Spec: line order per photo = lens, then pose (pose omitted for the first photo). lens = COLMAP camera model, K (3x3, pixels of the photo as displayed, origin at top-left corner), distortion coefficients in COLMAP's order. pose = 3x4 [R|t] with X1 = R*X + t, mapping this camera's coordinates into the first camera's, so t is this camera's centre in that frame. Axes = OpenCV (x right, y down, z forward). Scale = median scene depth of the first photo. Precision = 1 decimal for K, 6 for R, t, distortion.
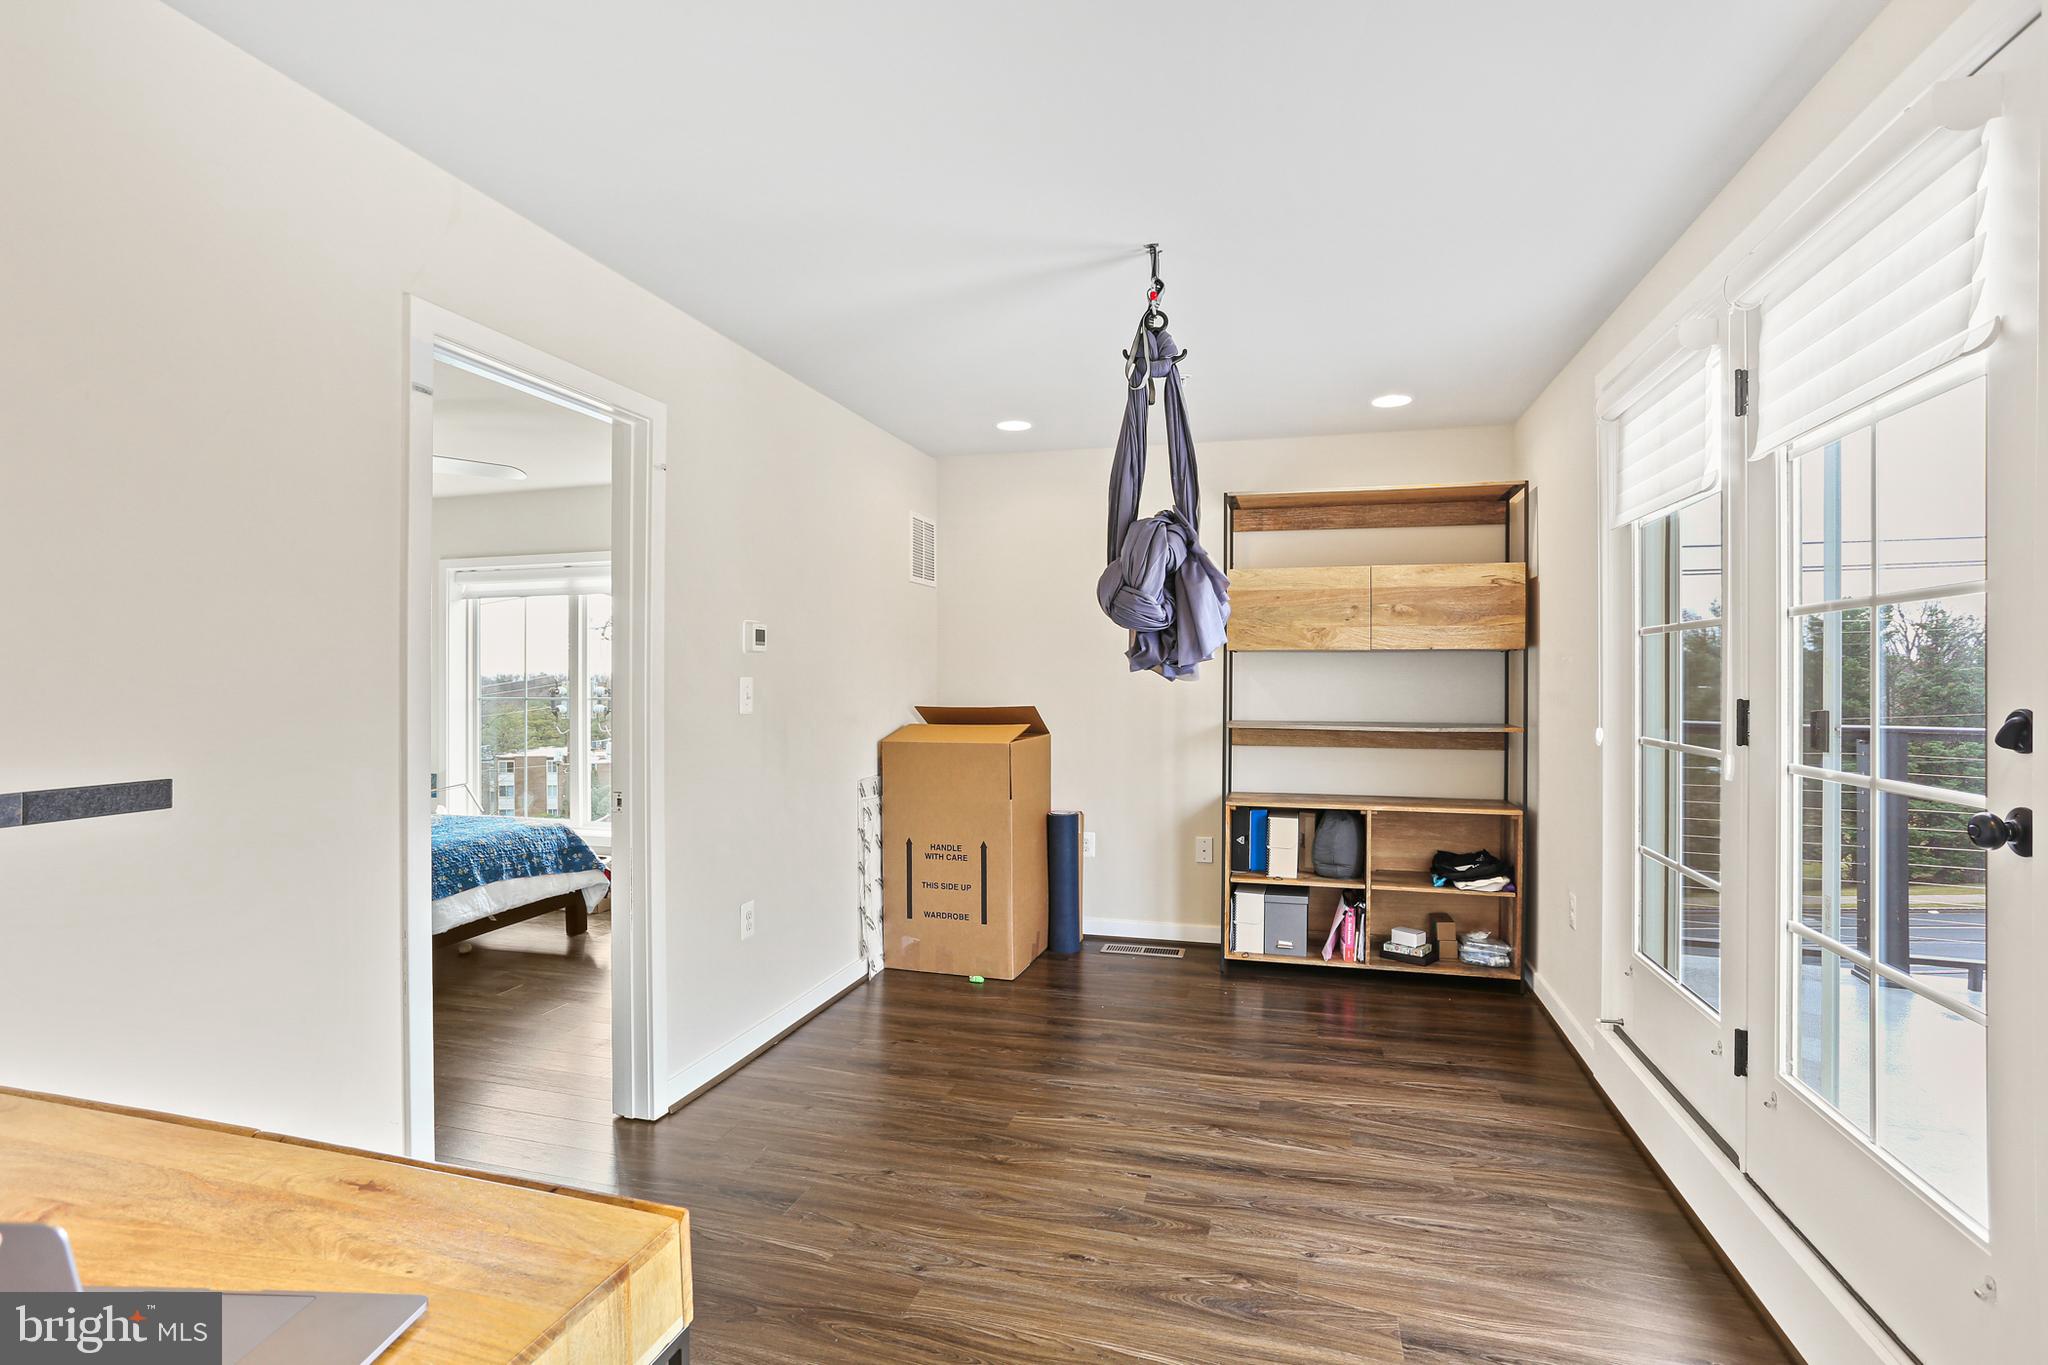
lens RADIAL K [[1006.3, 0, 1019.4], [0, 1006.3, 673.2], [0, 0, 1]] dist [-0.027123, 0.001549]
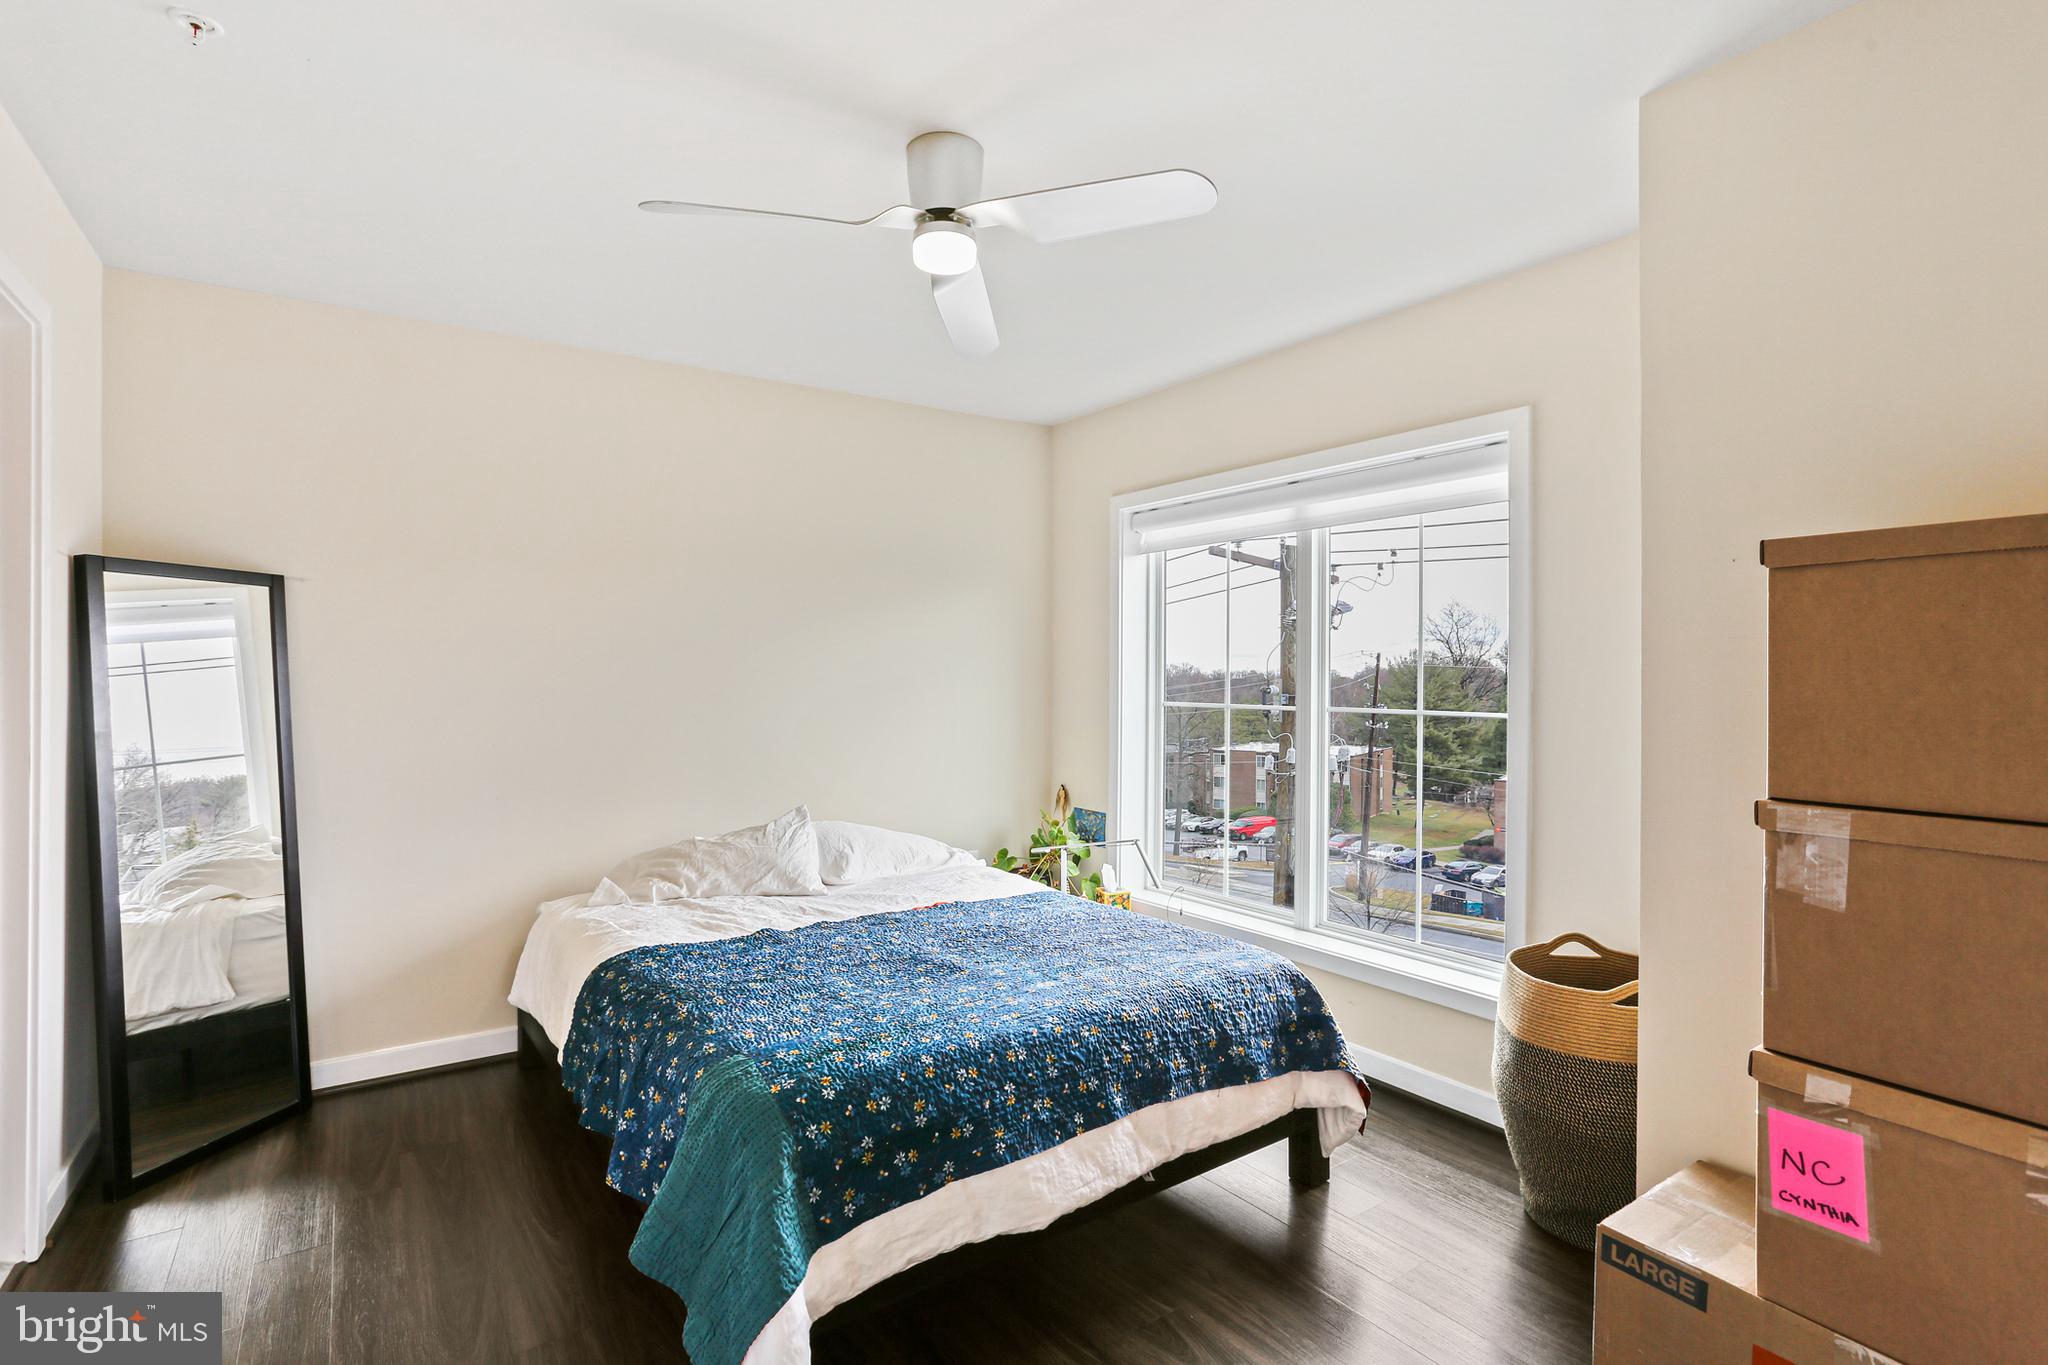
lens RADIAL K [[1006.3, 0, 1019.4], [0, 1006.3, 673.2], [0, 0, 1]] dist [-0.027123, 0.001549]
pose [[0.781780, 0.006123, -0.623524, -0.264261], [-0.005760, 0.999980, 0.002597, 0.005359], [0.623527, 0.001561, 0.781800, 0.554504]]
